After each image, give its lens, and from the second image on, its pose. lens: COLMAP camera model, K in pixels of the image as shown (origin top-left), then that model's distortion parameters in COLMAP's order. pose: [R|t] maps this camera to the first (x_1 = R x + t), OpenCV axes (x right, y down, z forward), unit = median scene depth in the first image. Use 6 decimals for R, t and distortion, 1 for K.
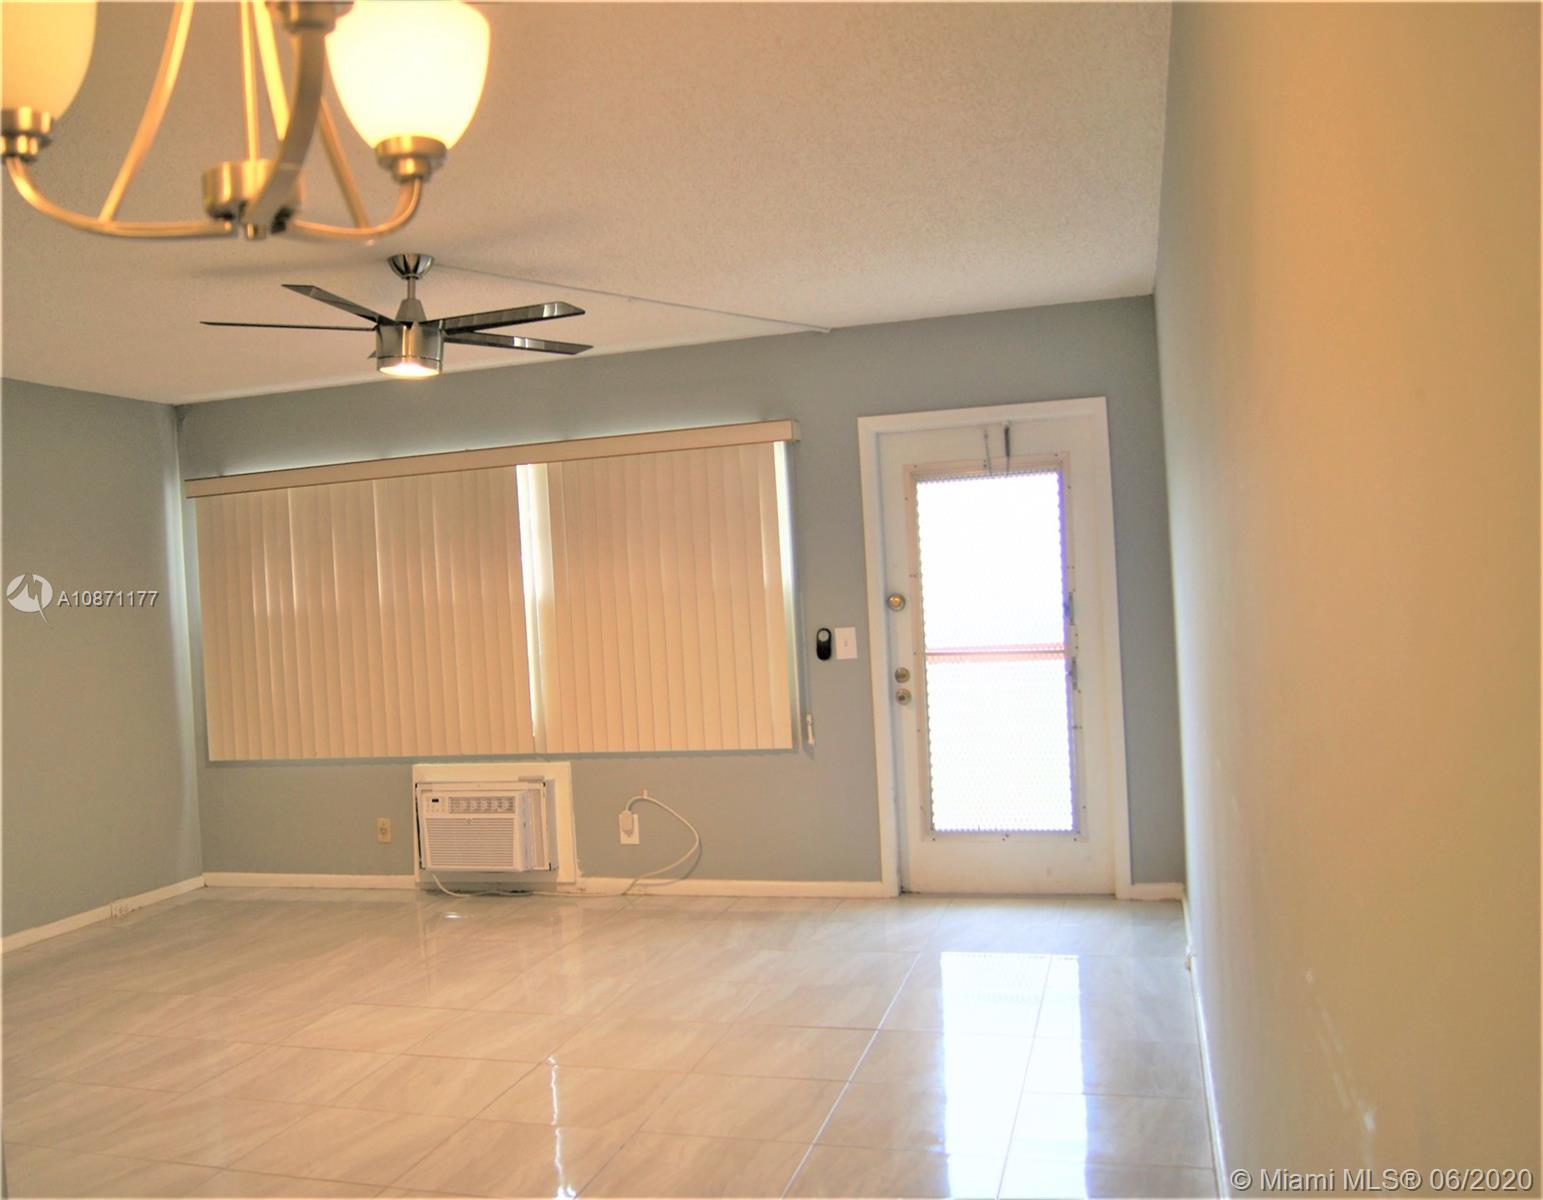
lens RADIAL K [[1455.8, 0, 632.6], [0, 1455.8, 603.2], [0, 0, 1]] dist [-0.086267, 0.000000]
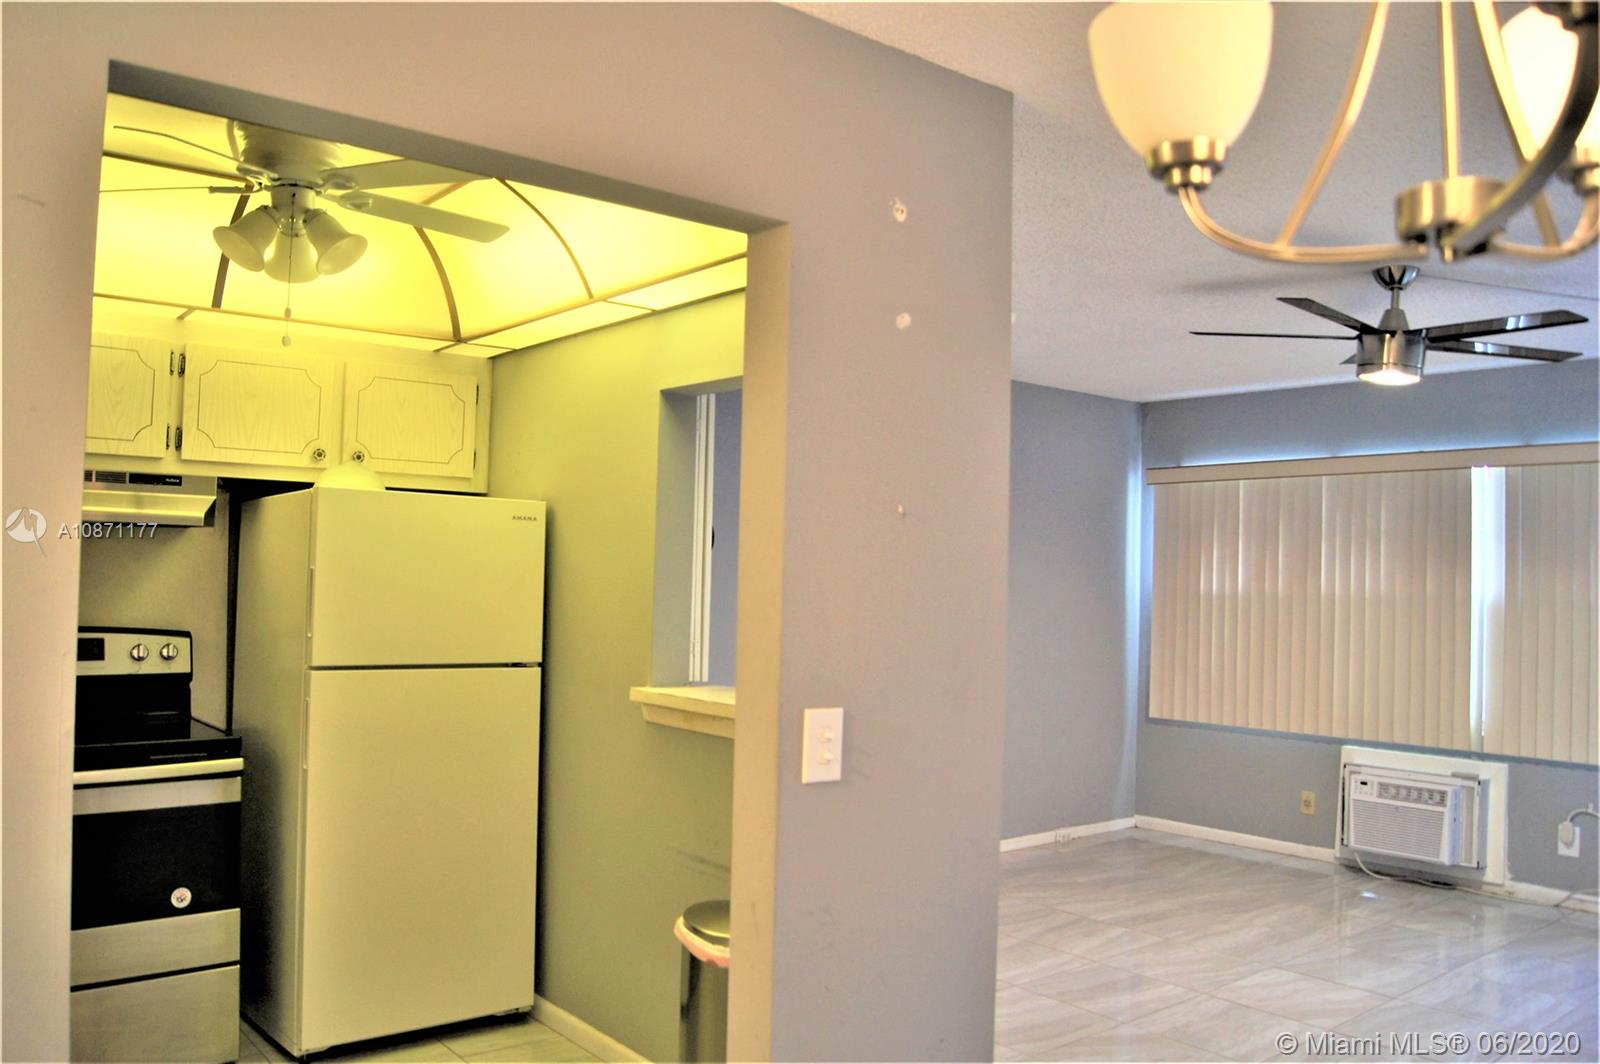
lens RADIAL K [[1254.3, 0, 796.8], [0, 1254.3, 539.1], [0, 0, 1]] dist [-0.085345, 0.014092]
pose [[0.853303, 0.062183, -0.517695, -0.040274], [-0.074236, 0.997237, -0.002578, -0.008063], [0.516104, 0.040632, 0.855561, 0.022247]]
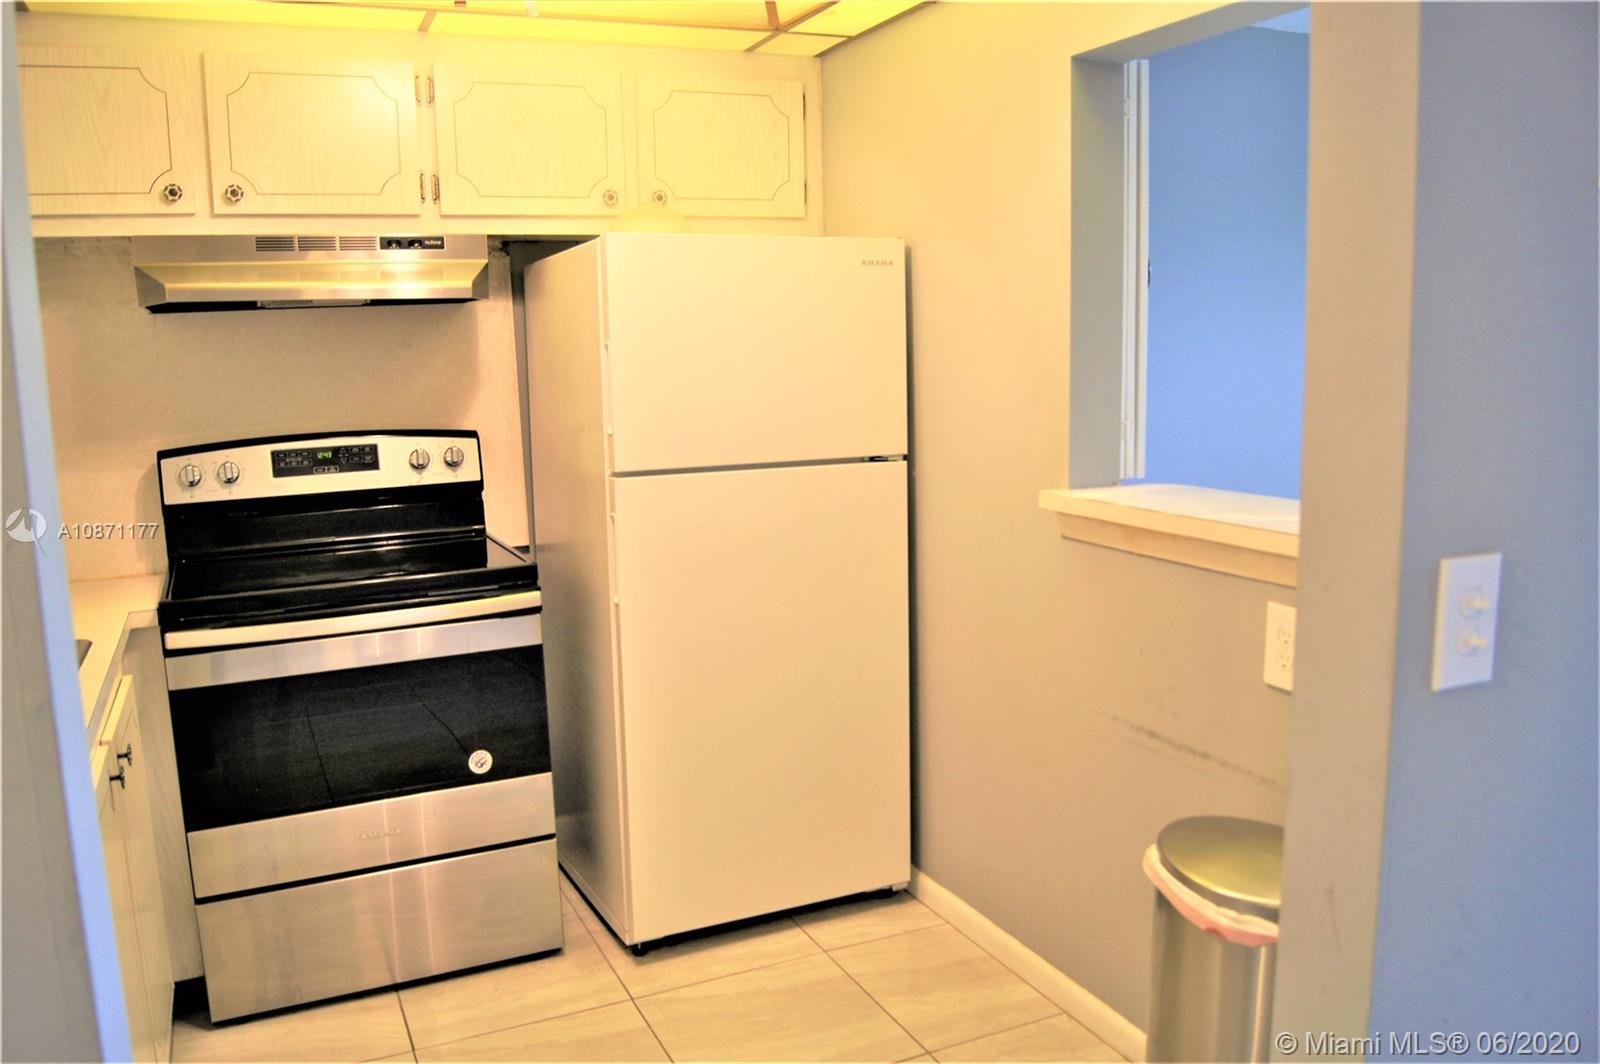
lens RADIAL K [[1254.3, 0, 784.8], [0, 1254.3, 539.5], [0, 0, 1]] dist [-0.085345, 0.014092]
pose [[0.693036, 0.152155, -0.704663, -0.170362], [-0.017341, 0.980708, 0.194706, 0.001871], [0.720694, -0.122718, 0.682305, 0.139670]]
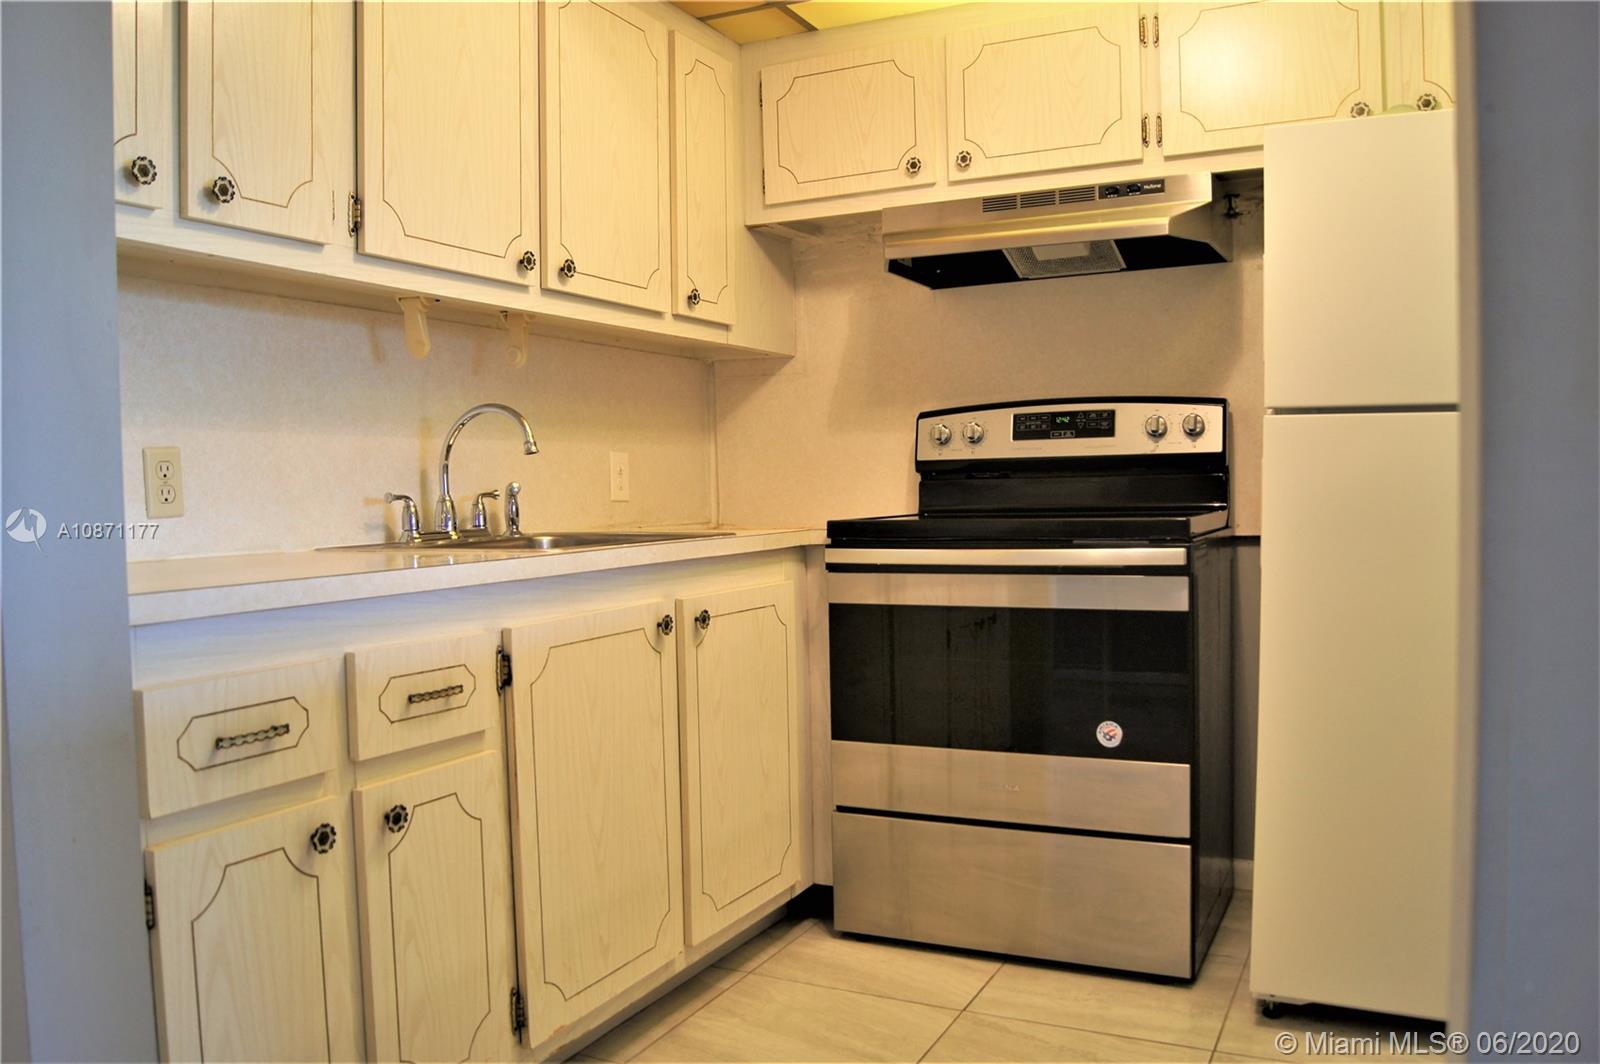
lens RADIAL K [[1254.3, 0, 791.1], [0, 1254.3, 537.6], [0, 0, 1]] dist [-0.085345, 0.014092]
pose [[-0.119097, 0.103969, -0.987424, -0.143860], [0.019431, 0.994556, 0.102376, 0.066500], [0.992692, -0.006994, -0.120469, 0.312982]]
